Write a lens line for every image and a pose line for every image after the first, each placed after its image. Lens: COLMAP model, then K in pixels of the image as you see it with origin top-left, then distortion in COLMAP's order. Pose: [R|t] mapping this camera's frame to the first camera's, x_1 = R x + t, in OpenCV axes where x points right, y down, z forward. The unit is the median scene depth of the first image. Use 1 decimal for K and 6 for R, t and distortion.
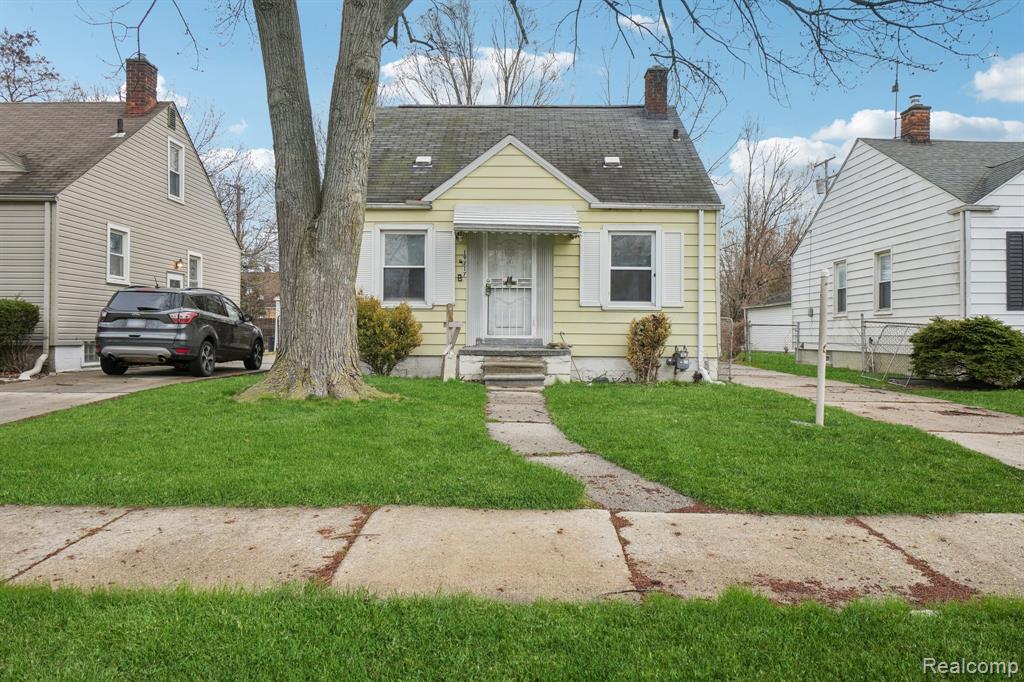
lens RADIAL K [[694.8, 0, 510.7], [0, 694.8, 328.3], [0, 0, 1]] dist [-0.005414, -0.002544]
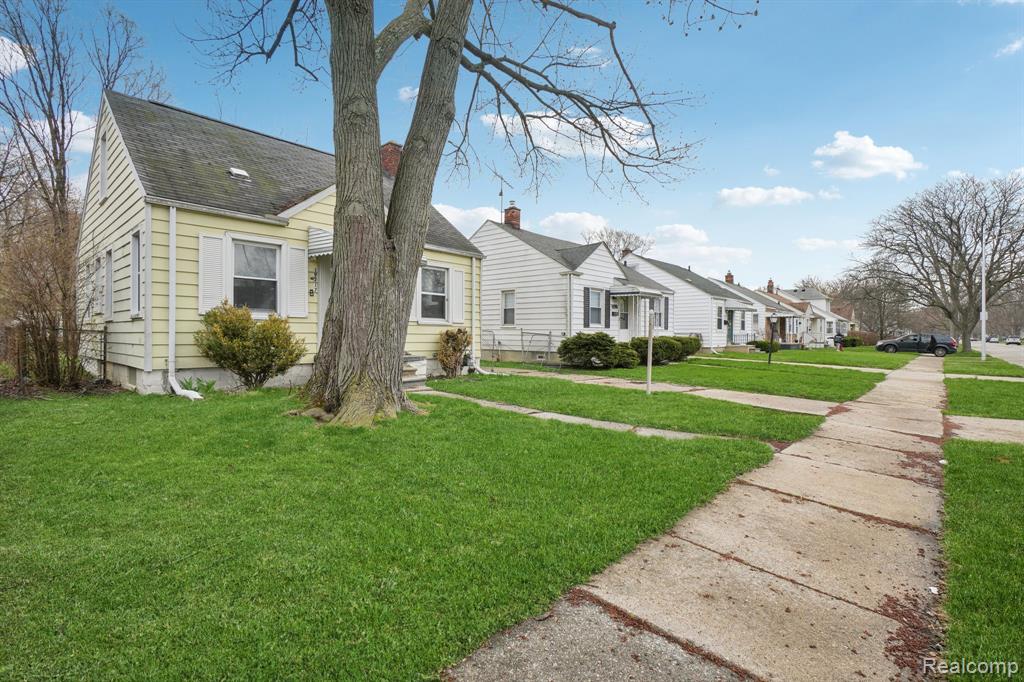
lens RADIAL K [[486.6, 0, 512.2], [0, 486.6, 335.5], [0, 0, 1]] dist [-0.000198, -0.000039]
pose [[0.668233, -0.000653, 0.743952, -0.437459], [-0.010401, 0.999894, 0.010220, -0.015990], [-0.743880, -0.014567, 0.668155, 0.244710]]
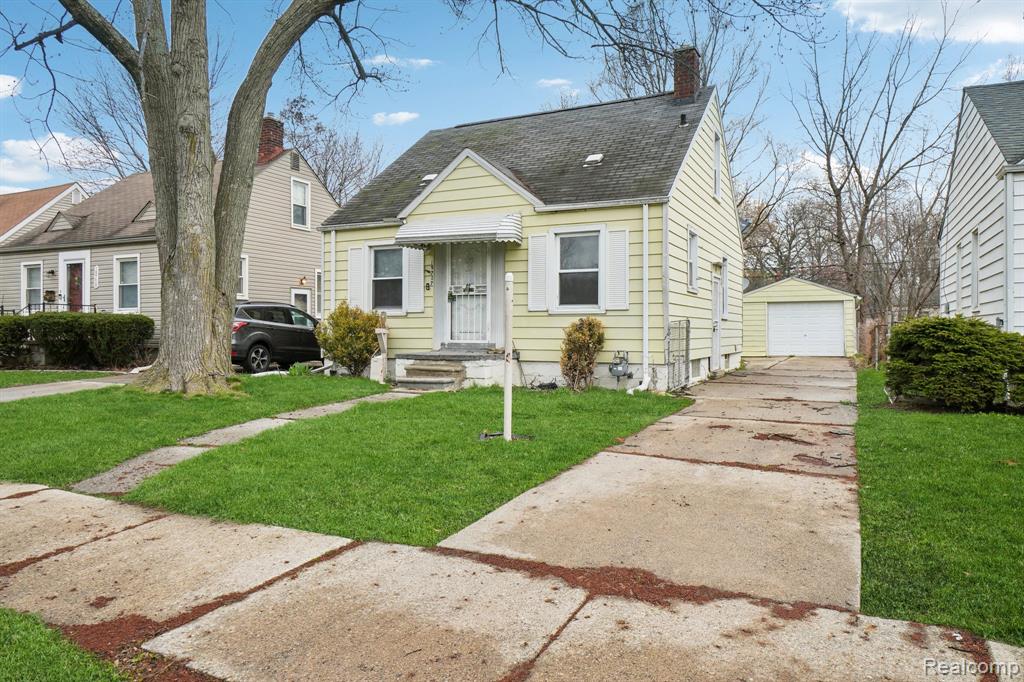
lens RADIAL K [[694.8, 0, 510.7], [0, 694.8, 328.3], [0, 0, 1]] dist [-0.005414, -0.002544]
pose [[0.898663, -0.008240, -0.438562, 0.514280], [0.007762, 0.999966, -0.002882, -0.004133], [0.438571, -0.000814, 0.898696, 0.090589]]
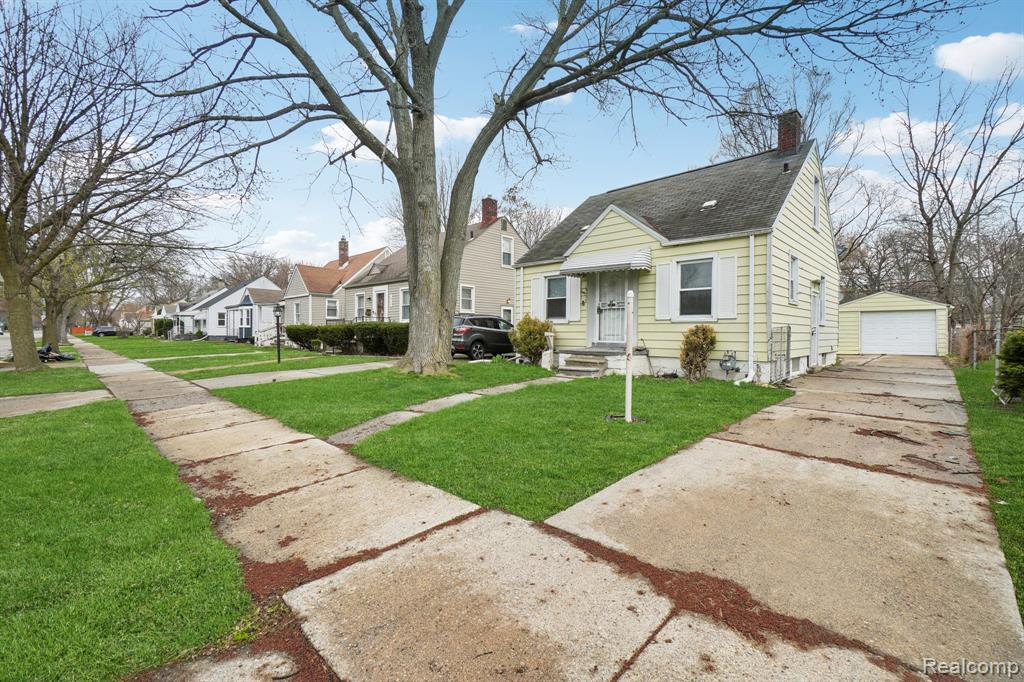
lens RADIAL K [[442.9, 0, 513.2], [0, 442.9, 335.2], [0, 0, 1]] dist [-0.009657, 0.003643]
pose [[0.723509, 0.000777, -0.690315, 0.494969], [0.004349, 0.999974, 0.005684, -0.007605], [0.690301, -0.007115, 0.723487, 0.180674]]
